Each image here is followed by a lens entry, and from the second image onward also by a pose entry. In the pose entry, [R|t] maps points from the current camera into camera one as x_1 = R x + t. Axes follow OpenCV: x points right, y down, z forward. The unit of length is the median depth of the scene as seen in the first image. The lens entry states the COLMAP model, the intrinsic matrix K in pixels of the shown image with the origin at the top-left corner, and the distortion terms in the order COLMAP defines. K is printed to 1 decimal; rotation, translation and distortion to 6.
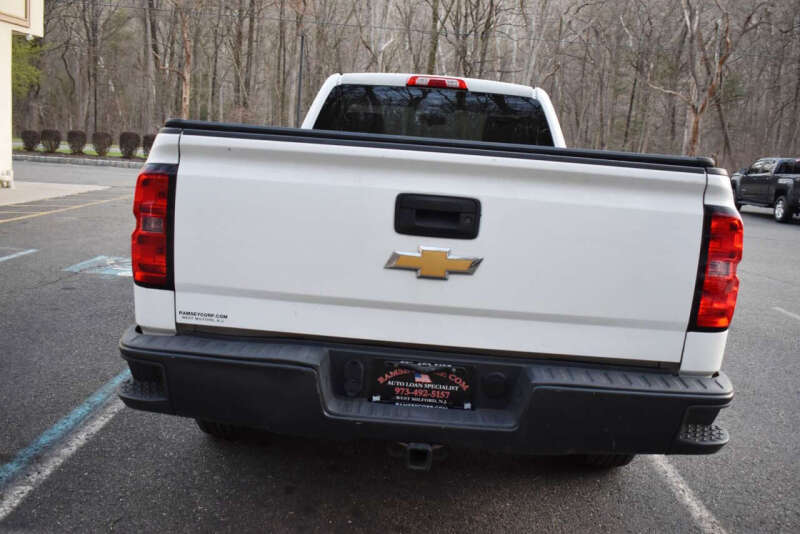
lens RADIAL K [[781.7, 0, 400.0], [0, 781.7, 267.0], [0, 0, 1]] dist [-0.094159, 0.004749]
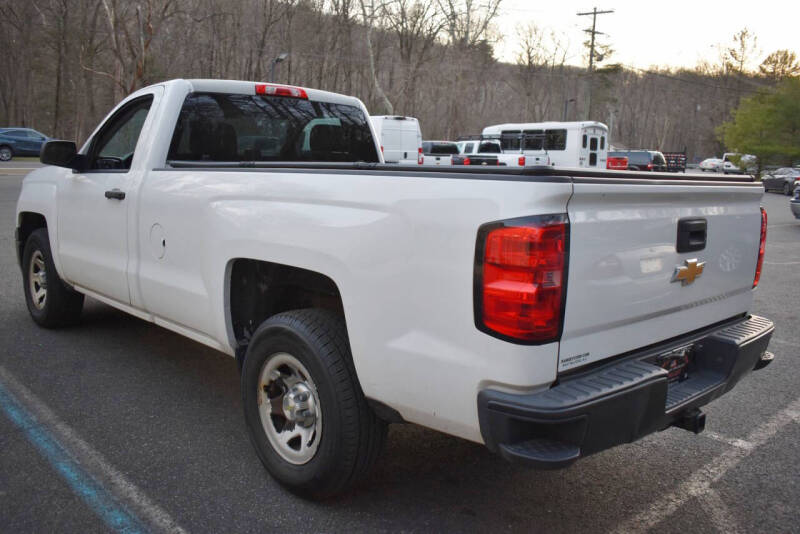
lens RADIAL K [[718.9, 0, 400.0], [0, 718.9, 267.0], [0, 0, 1]] dist [-0.084276, 0.007202]
pose [[0.694997, -0.151775, 0.702811, -0.754957], [0.116522, 0.988321, 0.098206, -0.125262], [-0.709508, 0.013640, 0.704565, 0.359971]]
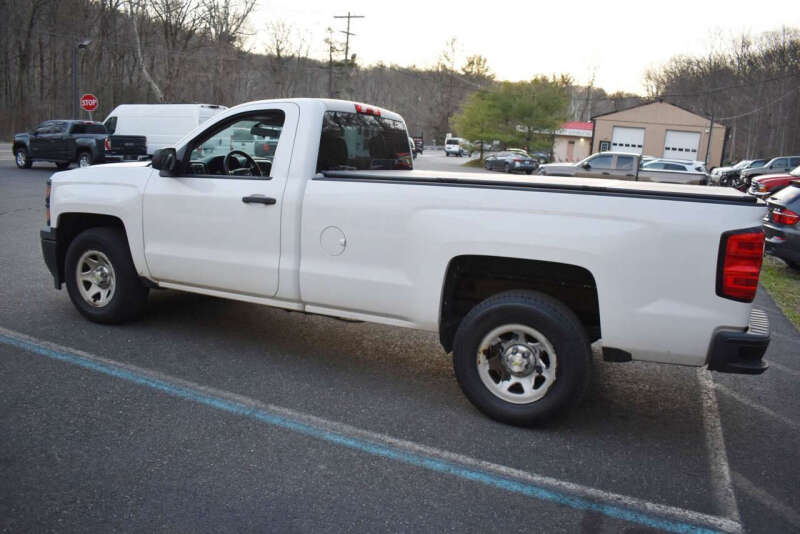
lens RADIAL K [[626.8, 0, 400.0], [0, 626.8, 267.0], [0, 0, 1]] dist [-0.081016, 0.004741]
pose [[0.369368, -0.221879, 0.902406, -1.234007], [0.107537, 0.974759, 0.195652, -0.265657], [-0.923040, 0.024774, 0.383905, 0.851701]]
